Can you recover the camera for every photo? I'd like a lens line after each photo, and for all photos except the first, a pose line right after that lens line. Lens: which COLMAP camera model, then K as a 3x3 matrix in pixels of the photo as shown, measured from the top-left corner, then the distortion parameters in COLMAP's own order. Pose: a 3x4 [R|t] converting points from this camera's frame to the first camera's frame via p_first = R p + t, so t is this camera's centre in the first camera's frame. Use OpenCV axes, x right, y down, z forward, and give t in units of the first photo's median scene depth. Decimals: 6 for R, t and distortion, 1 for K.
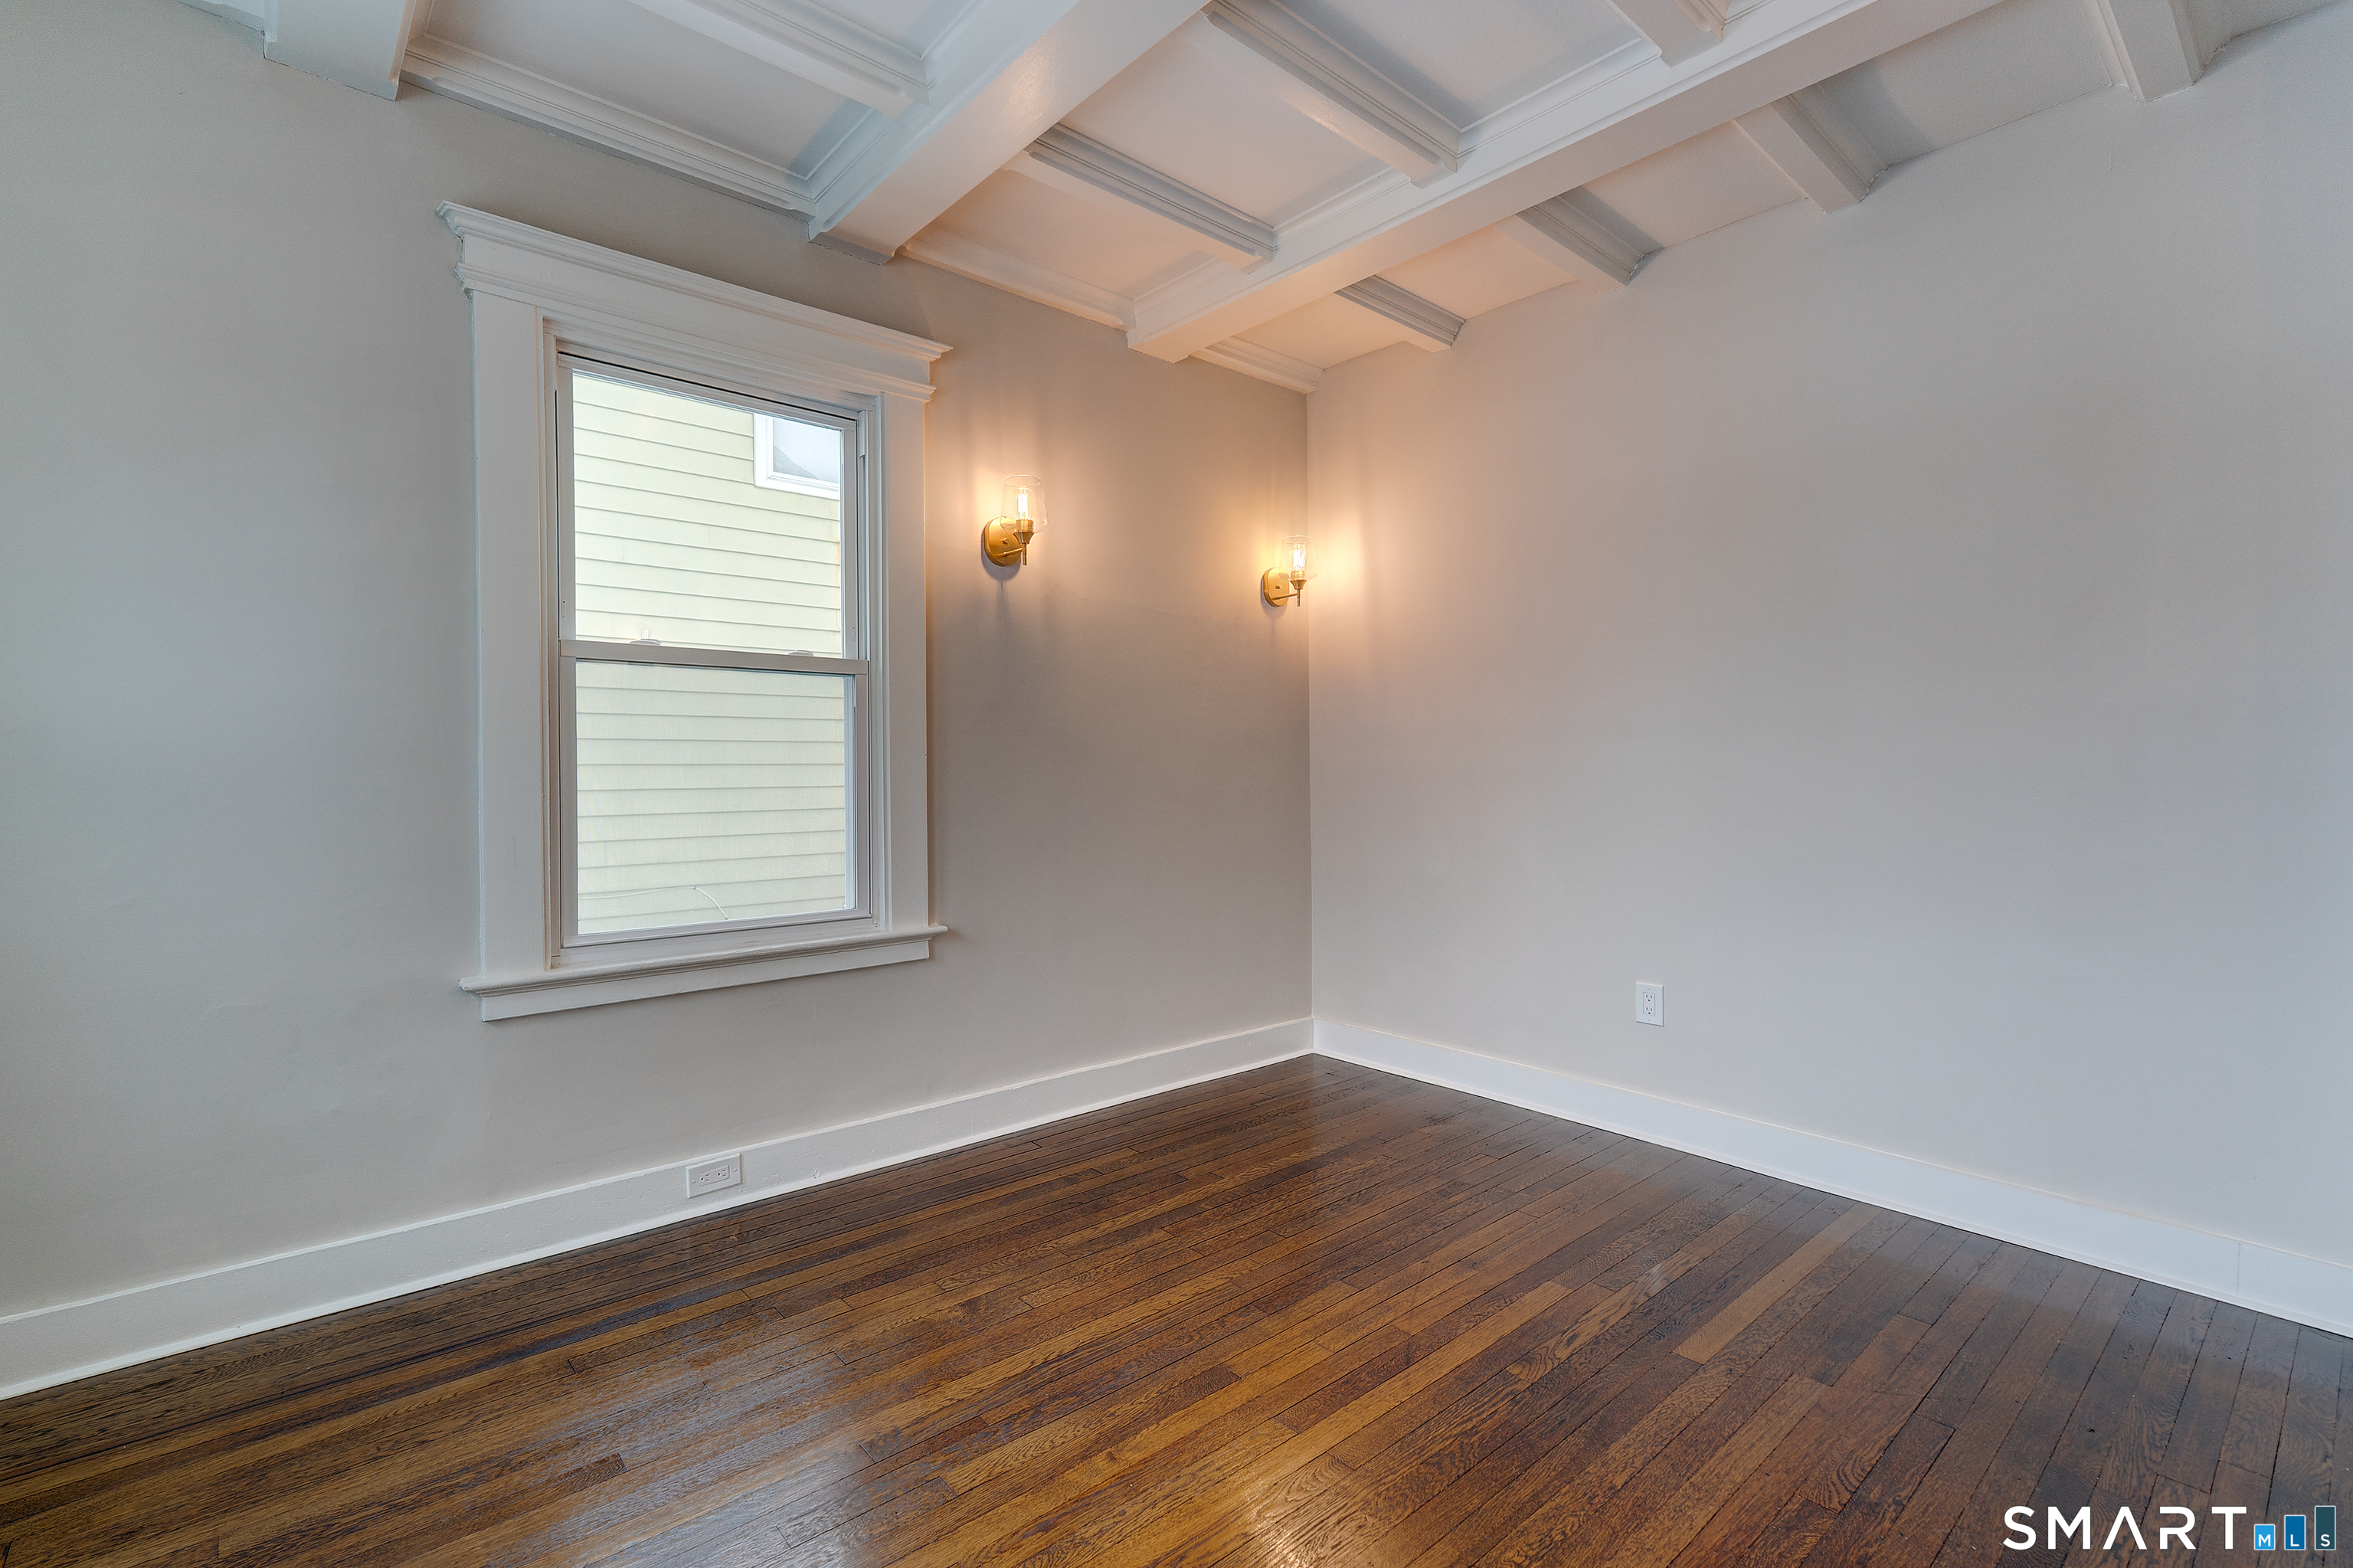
lens RADIAL K [[1033.6, 0, 1210.2], [0, 1033.6, 767.9], [0, 0, 1]] dist [-0.001613, 0.001006]
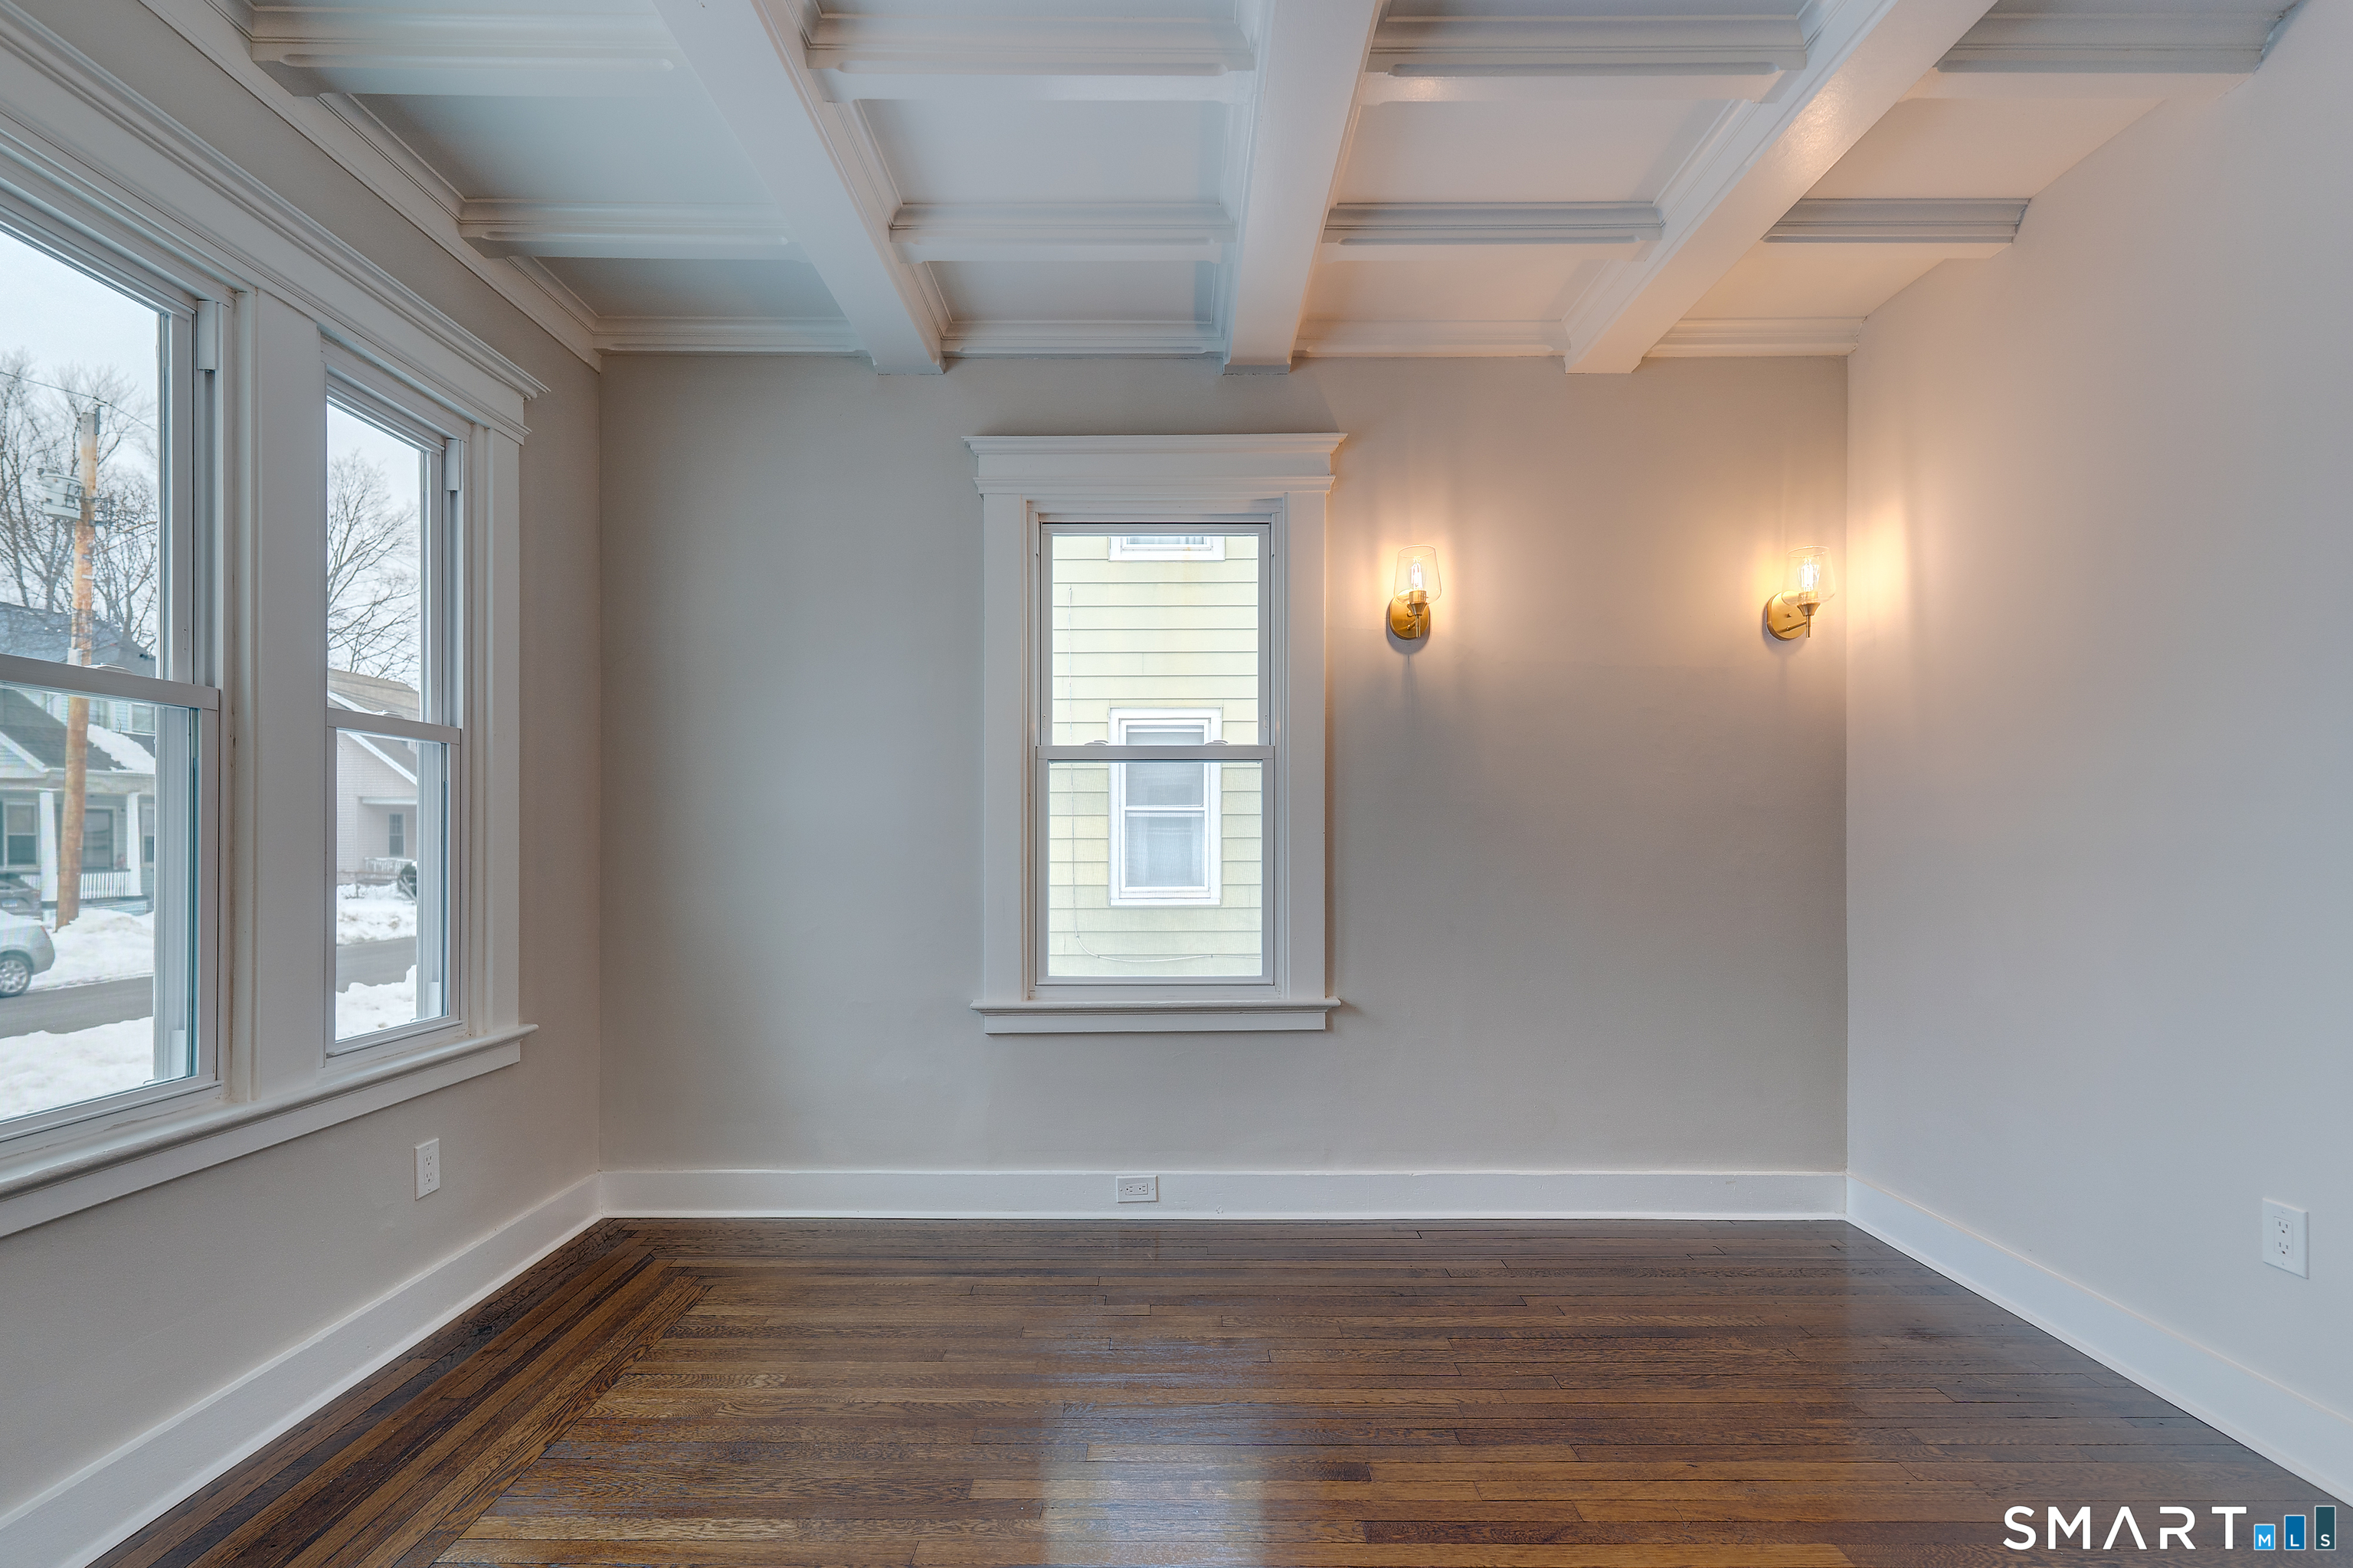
lens RADIAL K [[1131.1, 0, 1144.5], [0, 1131.1, 832.3], [0, 0, 1]] dist [-0.002923, 0.001965]
pose [[0.729864, -0.003944, -0.683581, 0.419703], [0.000676, 0.999987, -0.005047, -0.008549], [0.683592, 0.003222, 0.729857, 0.055587]]
